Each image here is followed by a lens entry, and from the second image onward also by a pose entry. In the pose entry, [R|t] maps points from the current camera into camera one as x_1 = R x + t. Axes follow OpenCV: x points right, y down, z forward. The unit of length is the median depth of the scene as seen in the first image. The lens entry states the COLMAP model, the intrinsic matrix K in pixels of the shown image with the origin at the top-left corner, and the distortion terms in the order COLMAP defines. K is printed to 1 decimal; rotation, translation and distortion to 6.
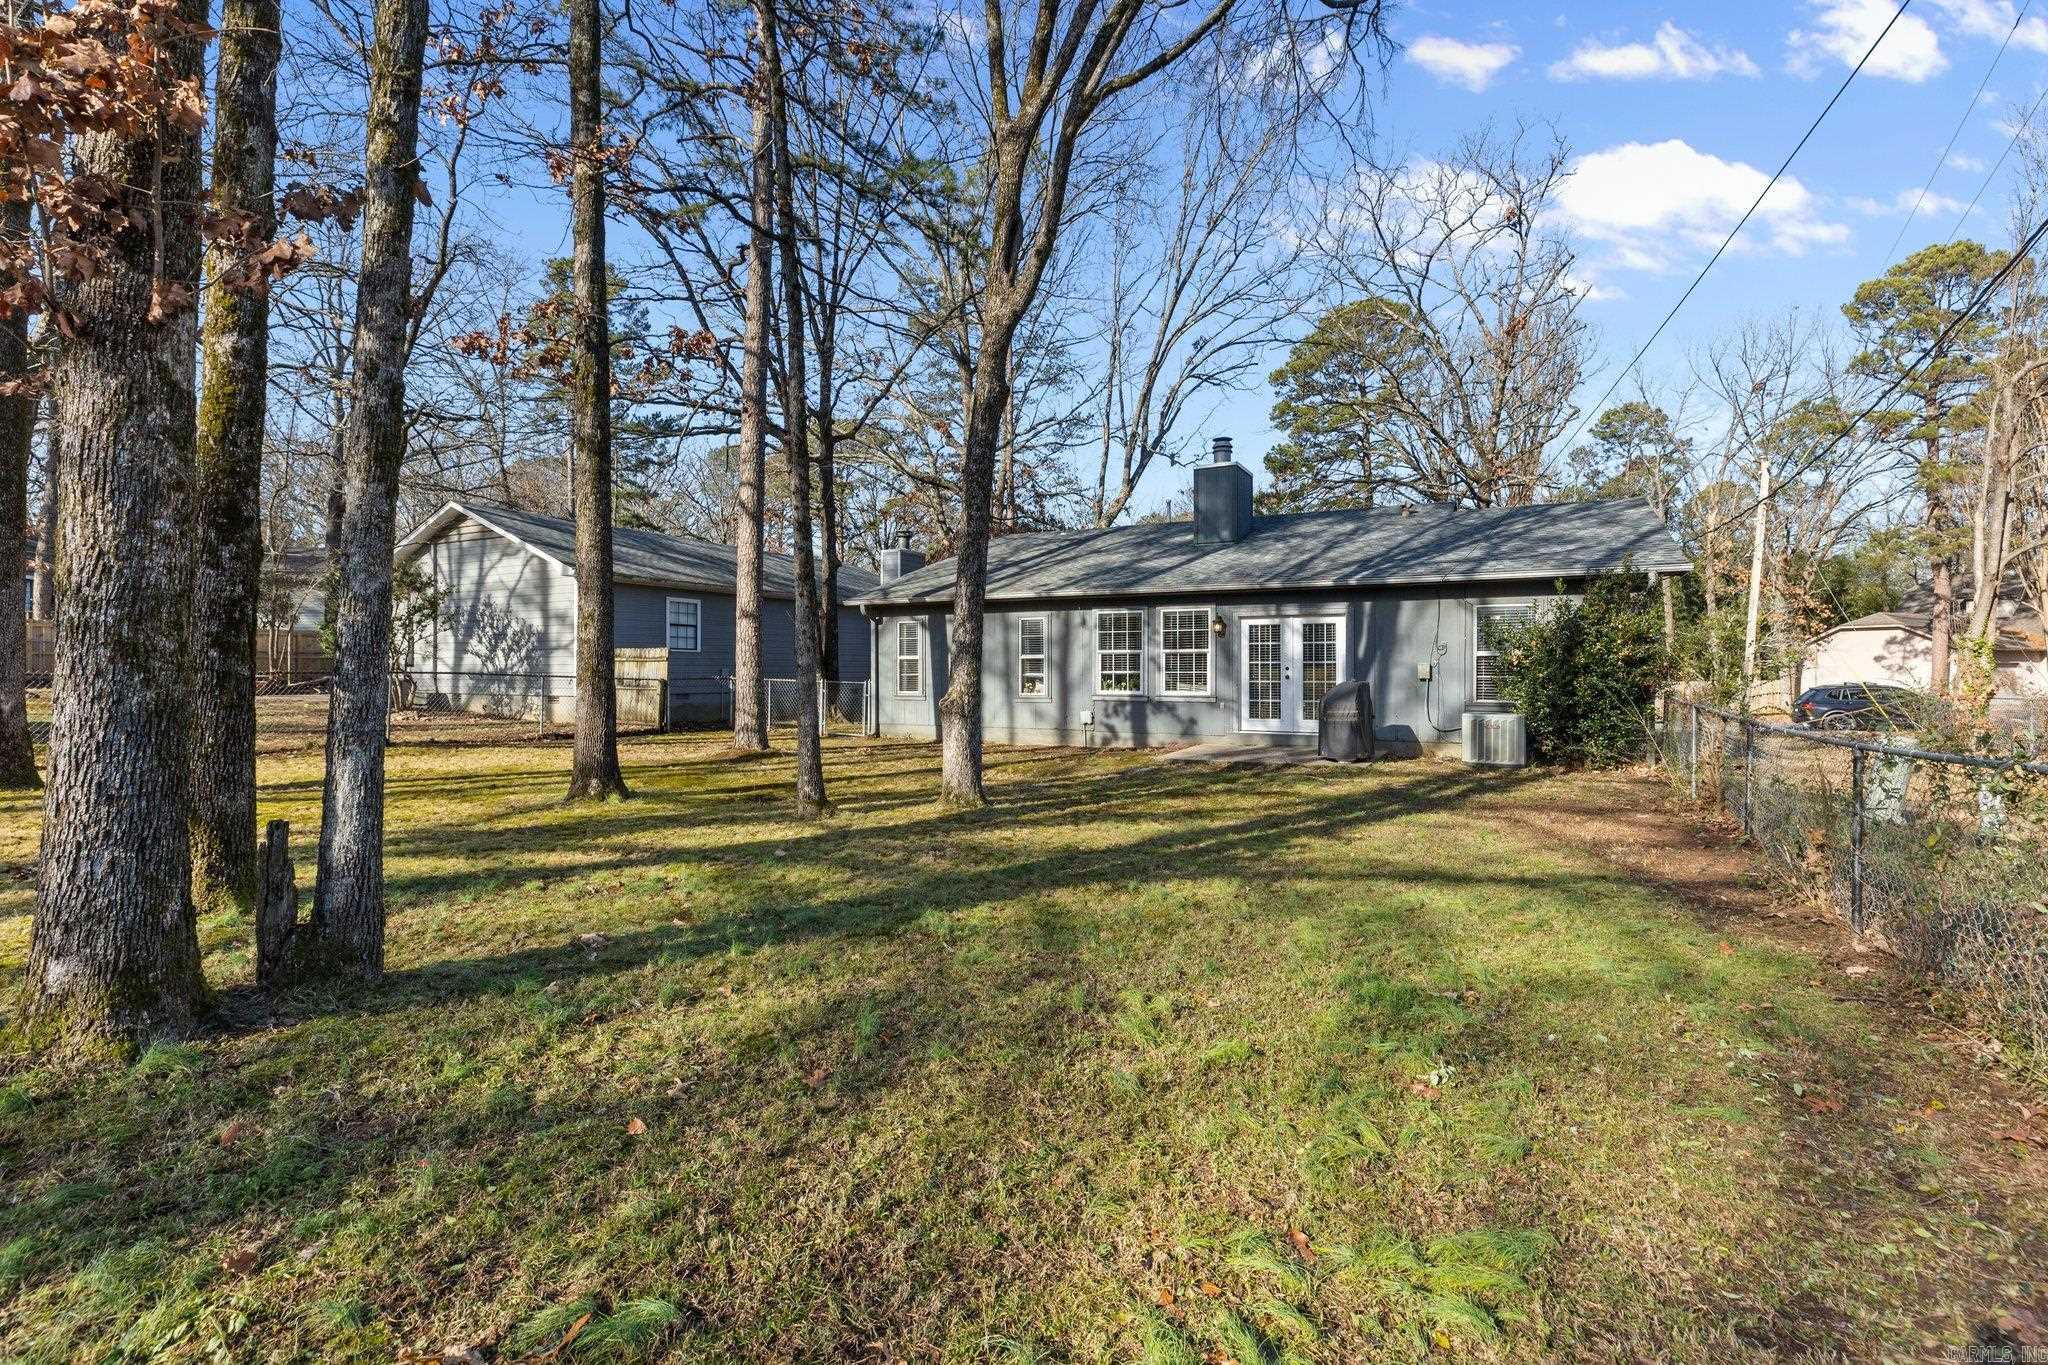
lens RADIAL K [[928.6, 0, 1016.7], [0, 928.6, 676.1], [0, 0, 1]] dist [0.005685, -0.001725]
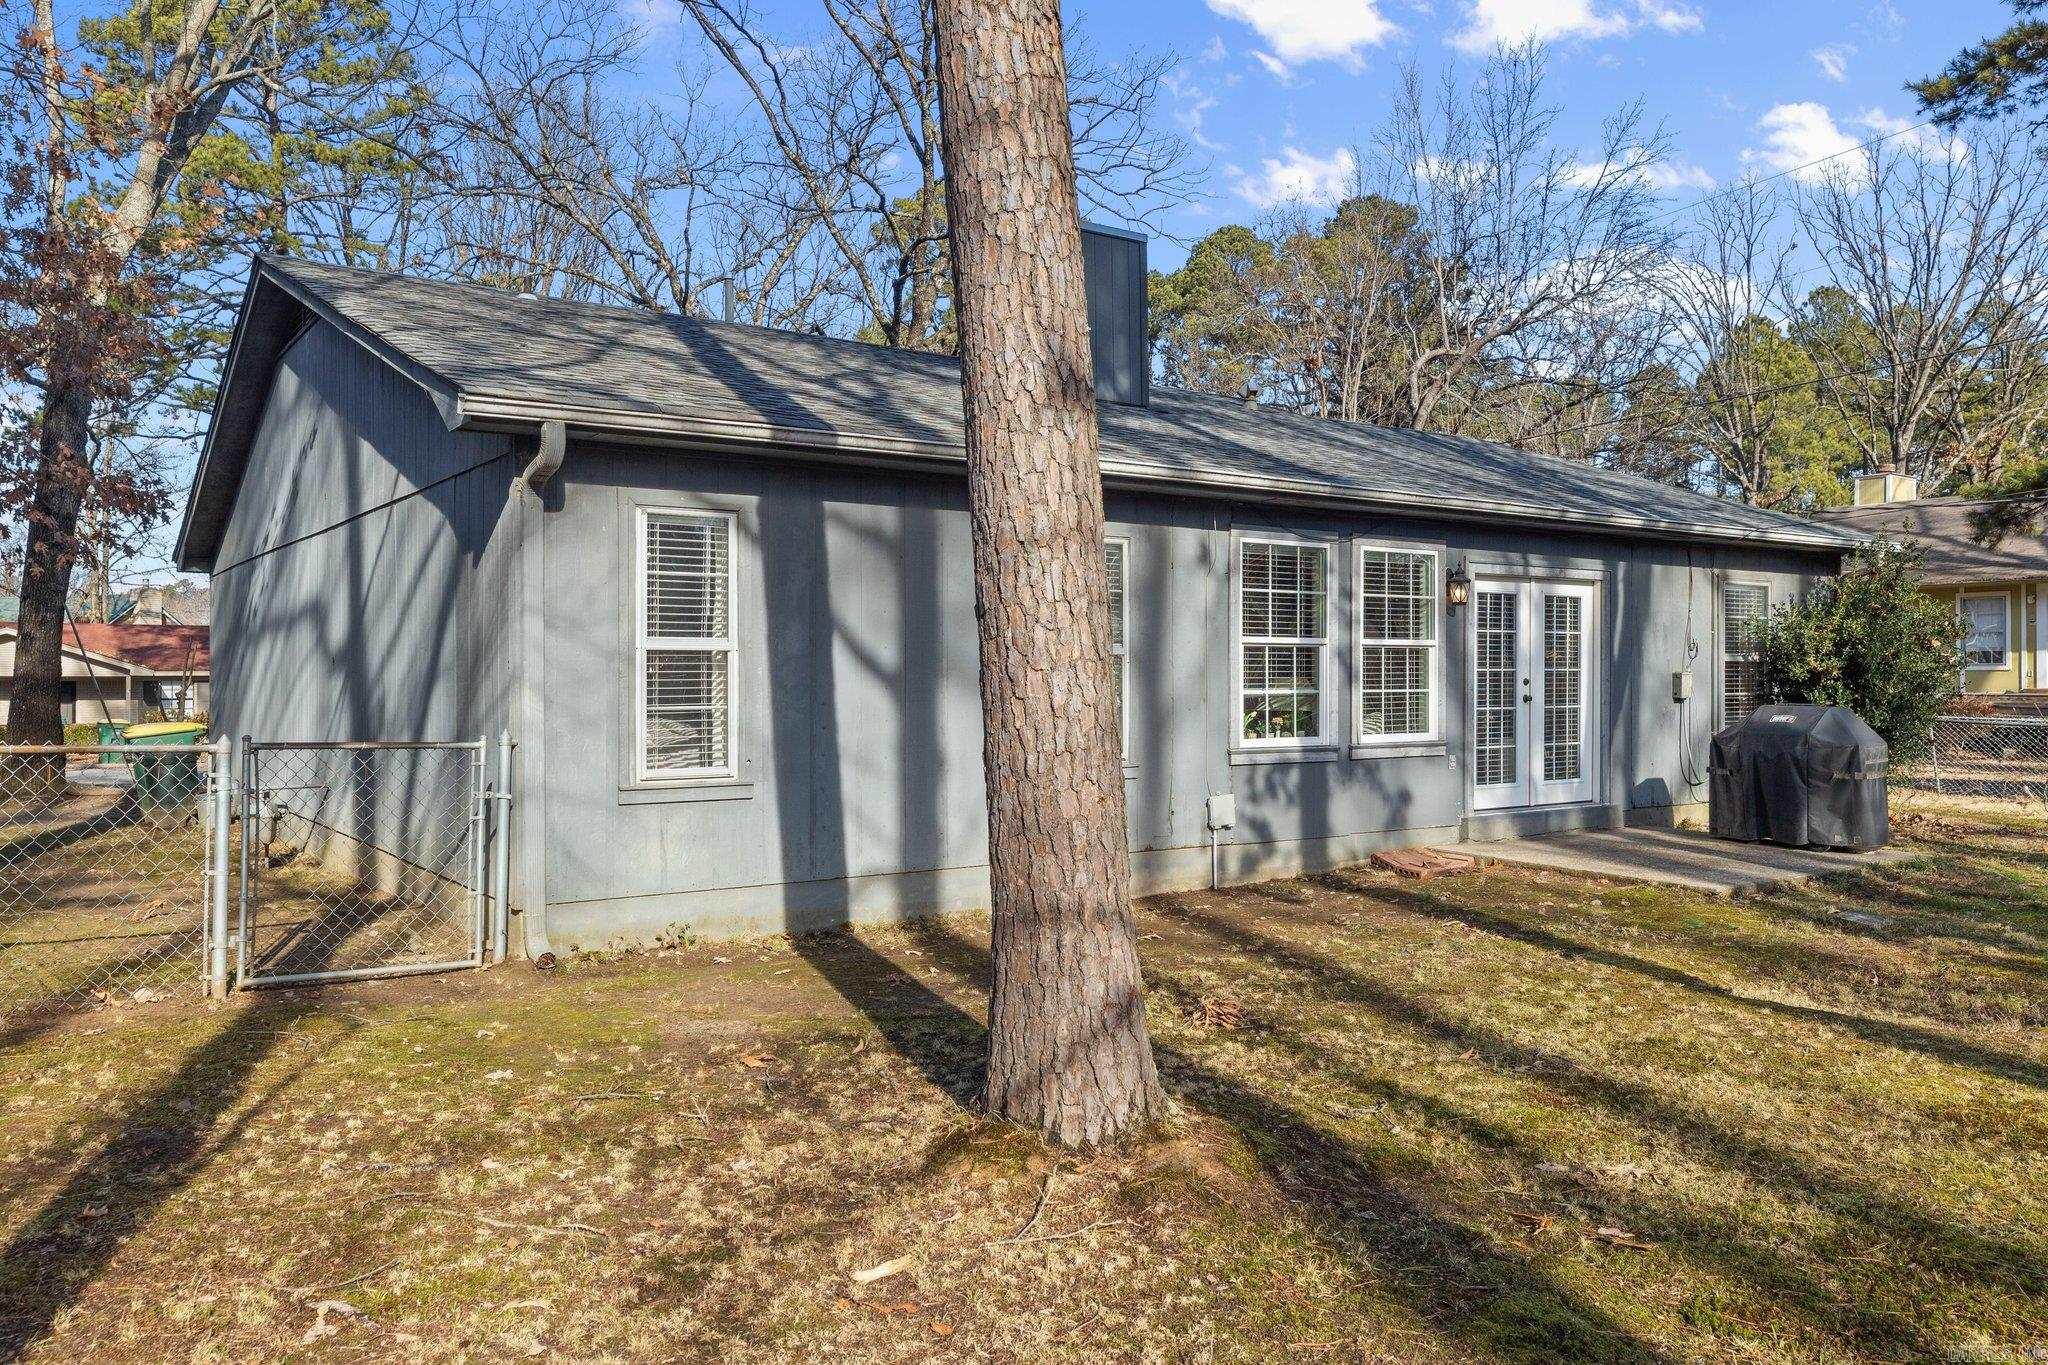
lens RADIAL K [[1481.9, 0, 1021.3], [0, 1481.9, 677.1], [0, 0, 1]] dist [-0.003671, 0.008792]
pose [[0.454053, -0.001922, 0.890972, -0.509340], [0.005569, 0.999984, -0.000681, -0.010630], [-0.890957, 0.005271, 0.454057, 0.809236]]
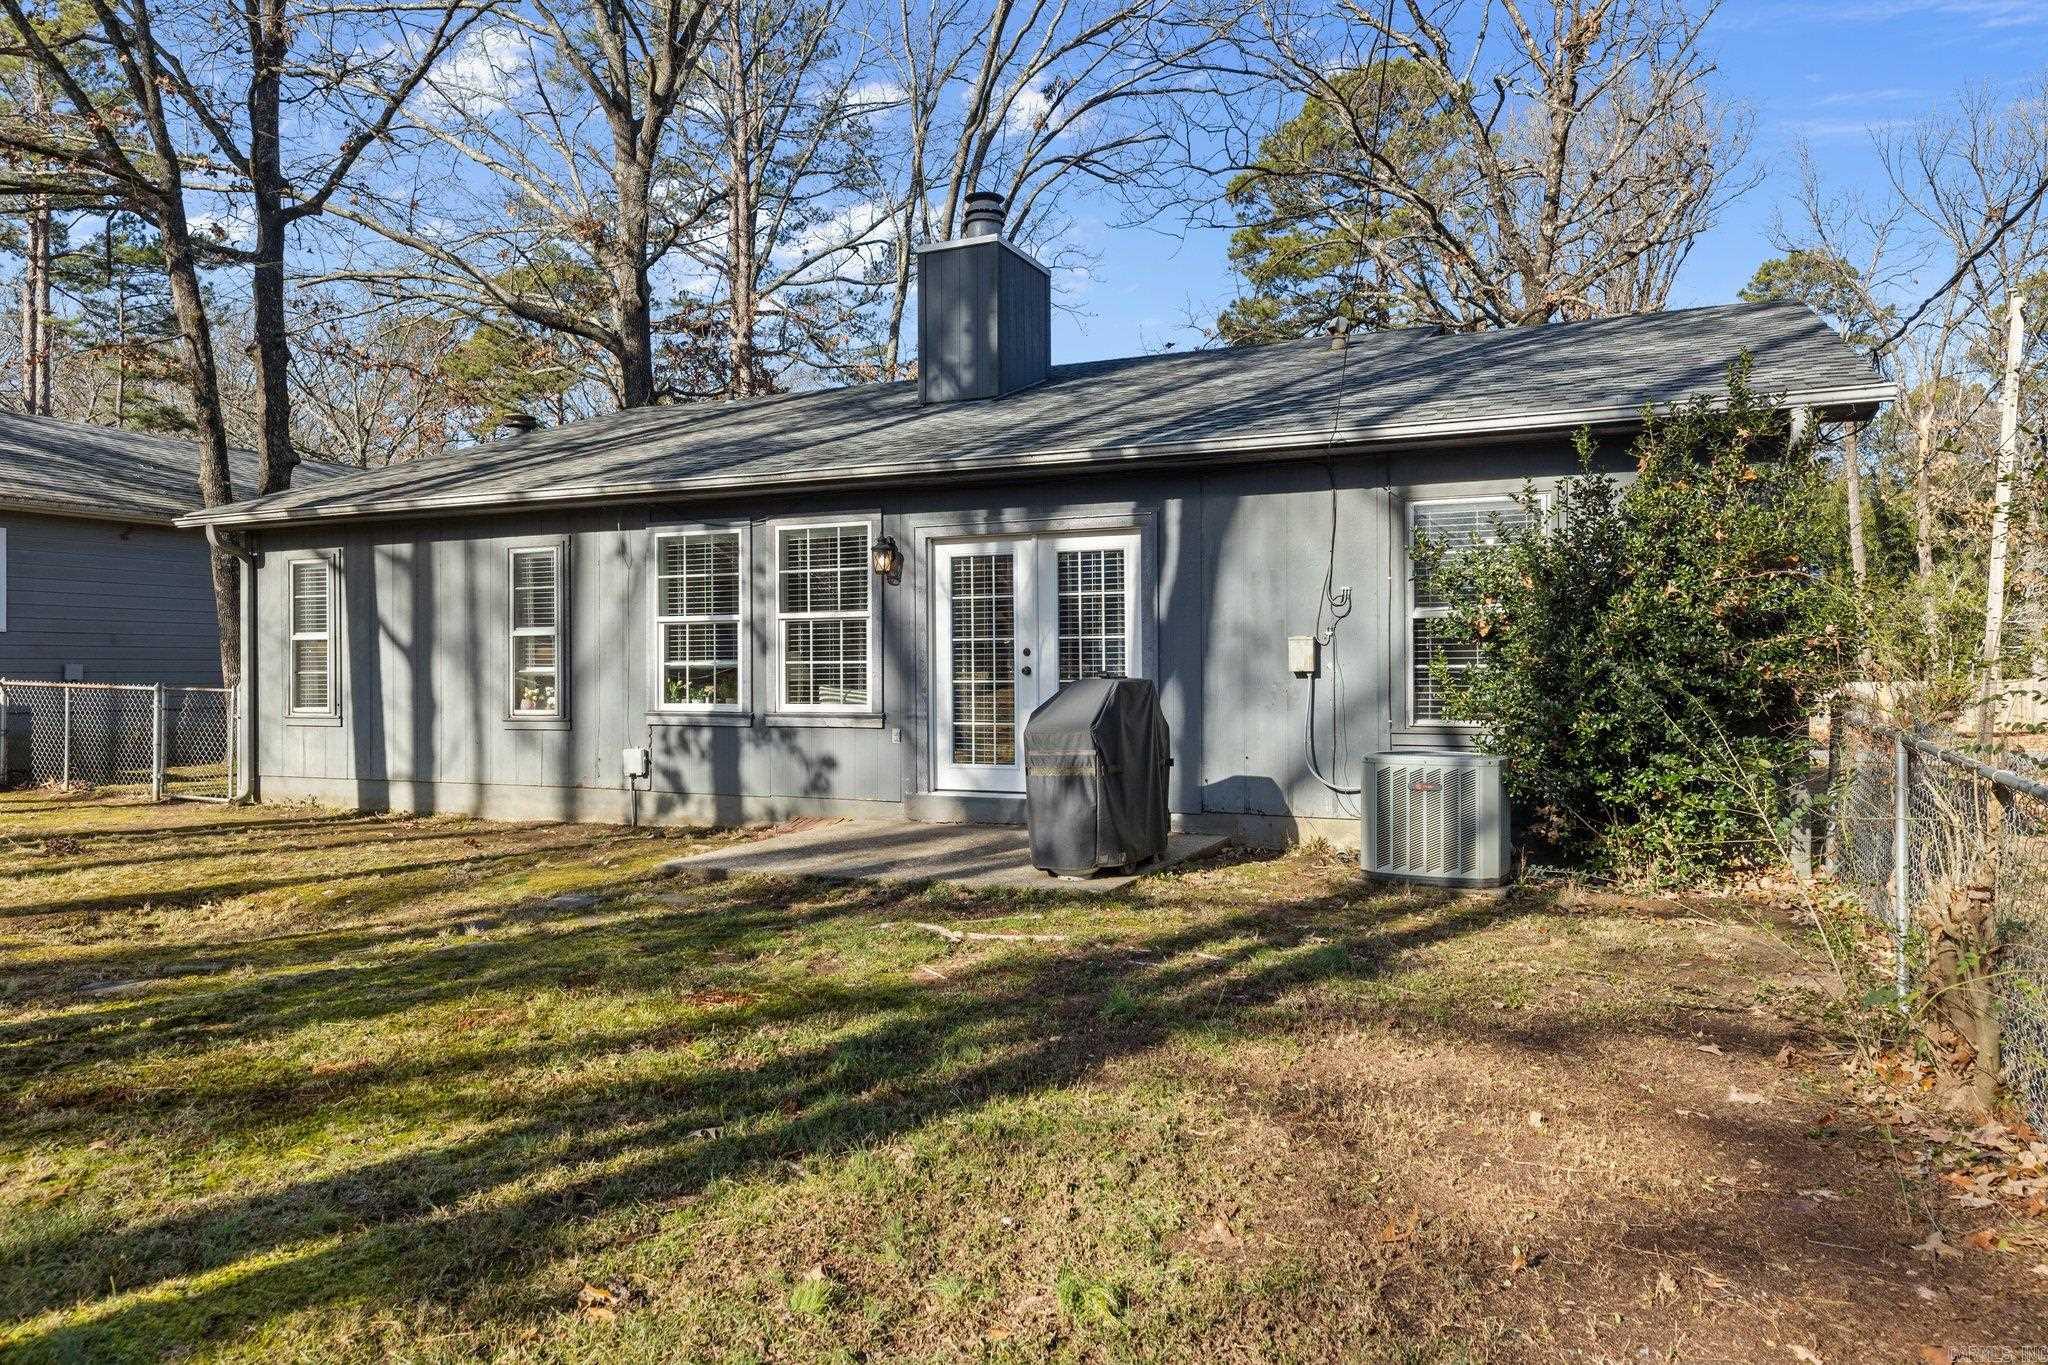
lens RADIAL K [[1370.6, 0, 1012.0], [0, 1370.6, 678.5], [0, 0, 1]] dist [0.013171, 0.006622]
pose [[0.998330, -0.004107, 0.057623, 0.226864], [0.004279, 0.999987, -0.002872, 0.006156], [-0.057610, 0.003114, 0.998334, 0.311576]]
